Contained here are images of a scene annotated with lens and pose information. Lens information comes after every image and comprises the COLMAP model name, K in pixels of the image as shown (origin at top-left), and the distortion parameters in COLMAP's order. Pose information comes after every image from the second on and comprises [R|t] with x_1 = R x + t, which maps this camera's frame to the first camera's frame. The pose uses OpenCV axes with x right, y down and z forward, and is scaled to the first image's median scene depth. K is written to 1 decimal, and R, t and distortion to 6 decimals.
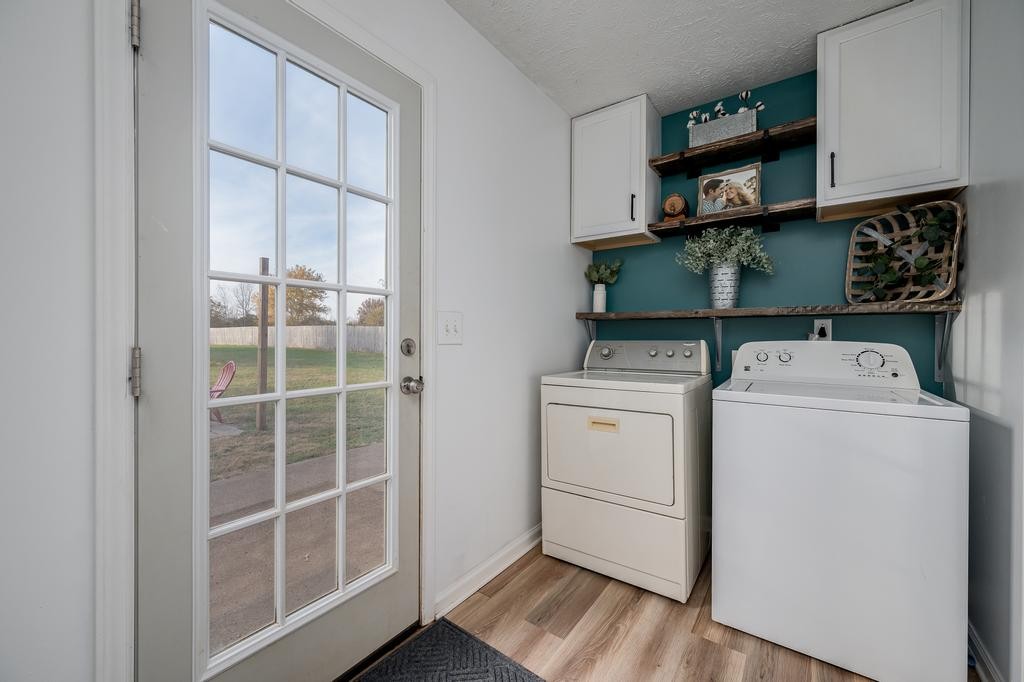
lens RADIAL K [[425.7, 0, 503.5], [0, 425.7, 335.1], [0, 0, 1]] dist [0.003345, 0.000289]
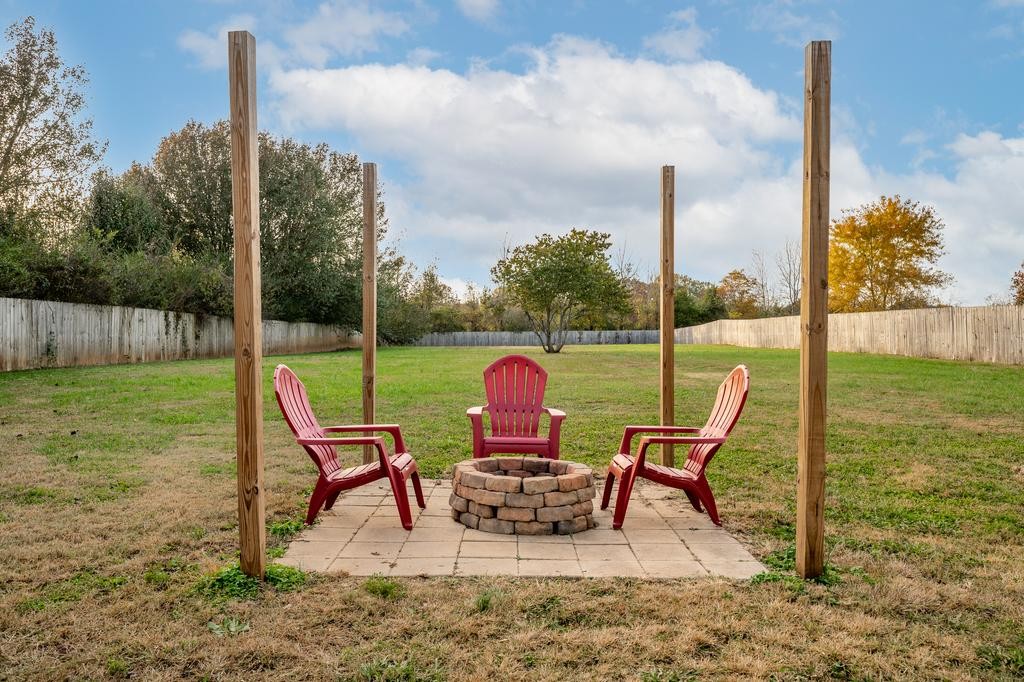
lens RADIAL K [[769.0, 0, 508.4], [0, 769.0, 335.5], [0, 0, 1]] dist [-0.006804, 0.007944]
pose [[0.619980, -0.004427, -0.784605, -0.033402], [0.004340, 0.999988, -0.002213, 0.004903], [0.784605, -0.002033, 0.619992, 0.061105]]
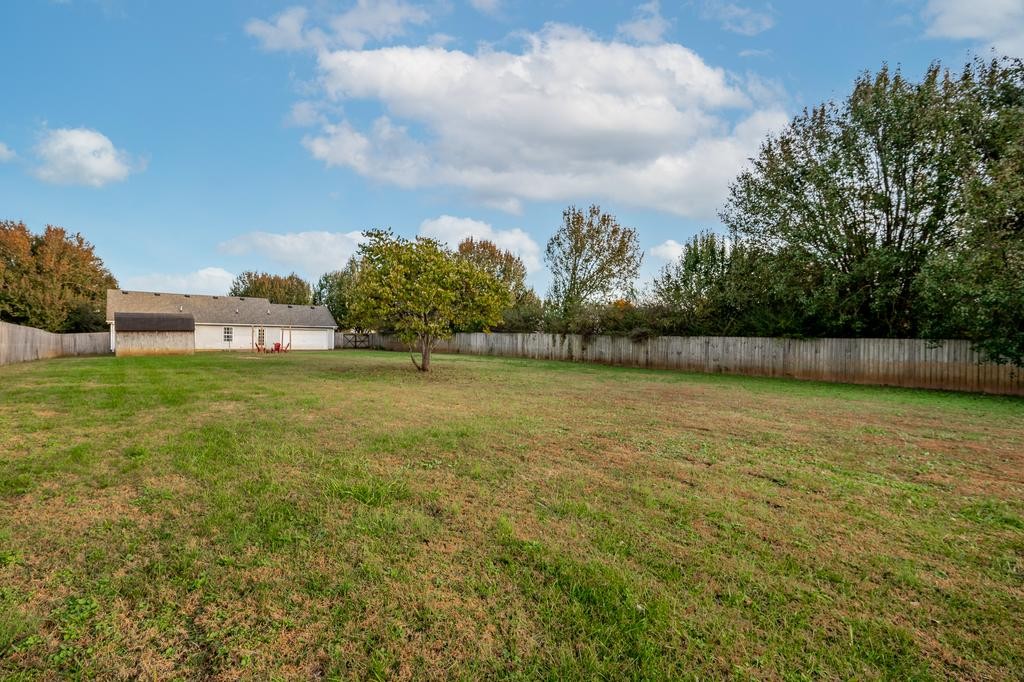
lens RADIAL K [[446.7, 0, 511.6], [0, 446.7, 338.0], [0, 0, 1]] dist [0.007000, 0.000185]
pose [[-0.991169, -0.014311, 0.131834, -0.386062], [-0.013713, 0.999891, 0.005440, -0.004944], [-0.131897, 0.003584, -0.991257, 0.506117]]
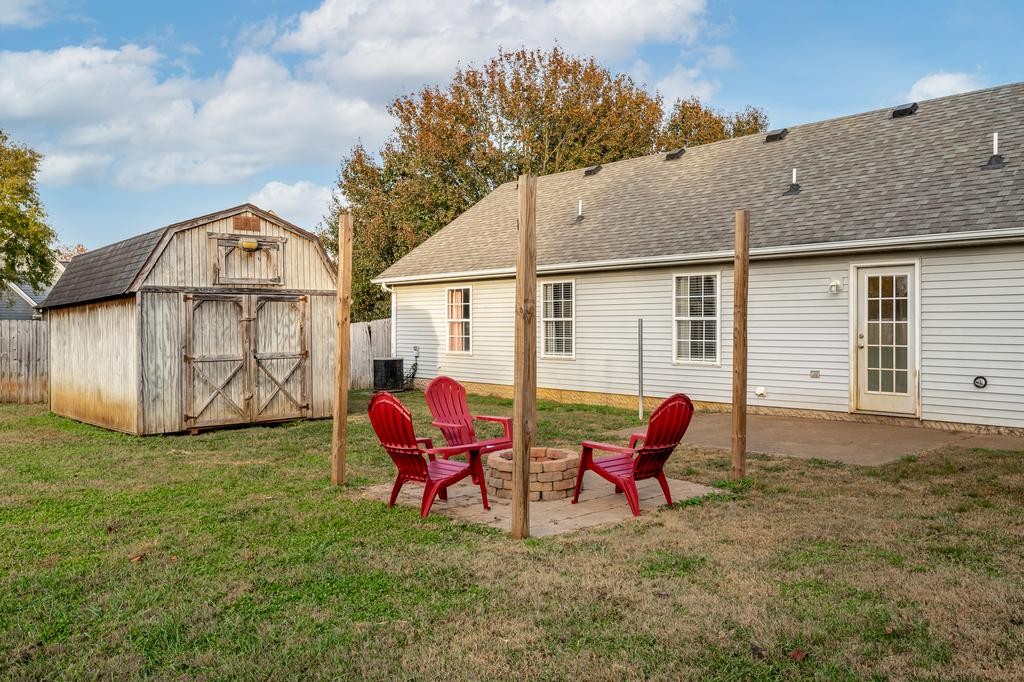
lens RADIAL K [[769.0, 0, 509.4], [0, 769.0, 338.5], [0, 0, 1]] dist [-0.006804, 0.007944]
pose [[0.160370, -0.018543, 0.986883, -0.160955], [0.004534, 0.999827, 0.018049, -0.000654], [-0.987047, 0.001580, 0.160427, 0.069497]]
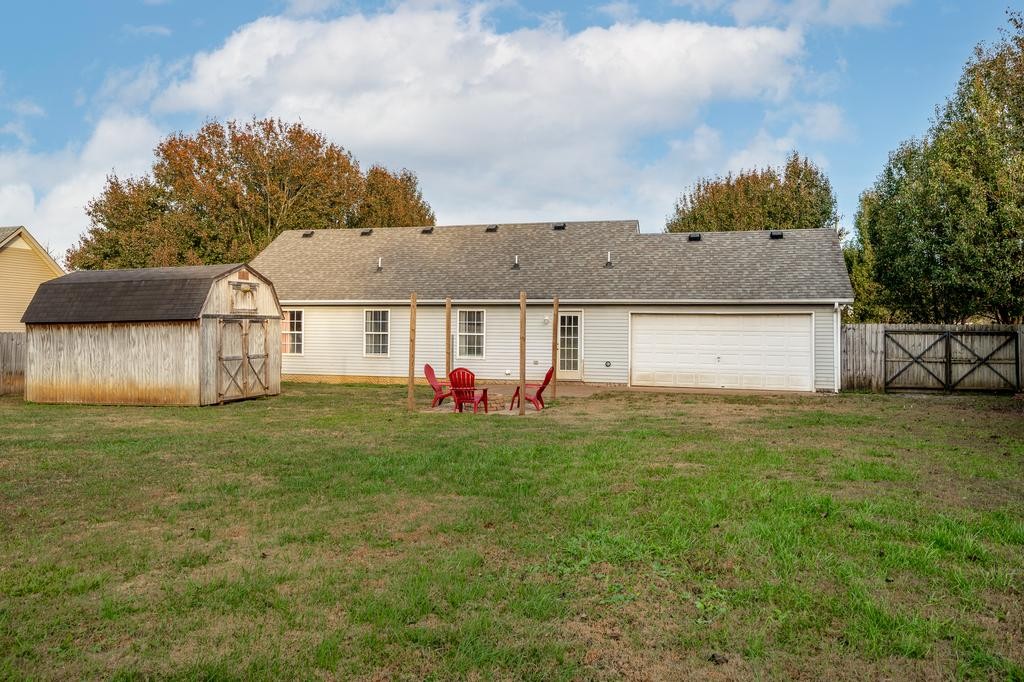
lens RADIAL K [[747.1, 0, 513.0], [0, 747.1, 314.7], [0, 0, 1]] dist [0.003894, -0.002413]
pose [[-0.379663, 0.015021, 0.925003, -0.257912], [-0.005134, 0.999819, -0.018343, -0.003670], [-0.925111, -0.011713, -0.379517, 0.143686]]
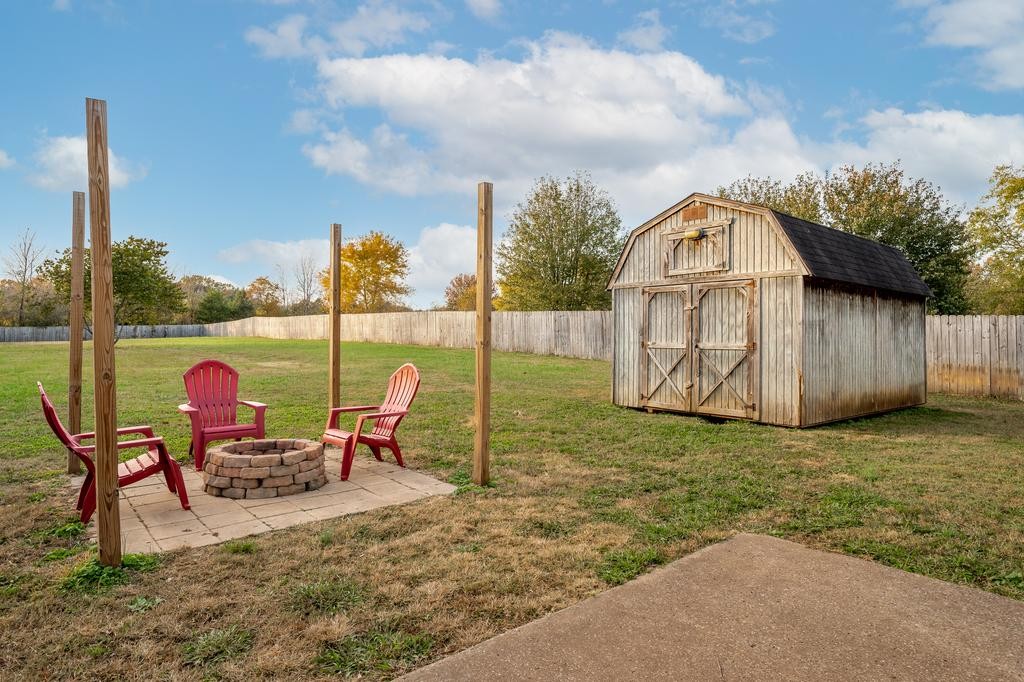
lens RADIAL K [[600.9, 0, 506.4], [0, 600.9, 319.7], [0, 0, 1]] dist [-0.002557, 0.001045]
pose [[0.979937, -0.011504, -0.198976, -0.050395], [0.009985, 0.999913, -0.008632, 0.000685], [0.199058, 0.006472, 0.979966, 0.027966]]
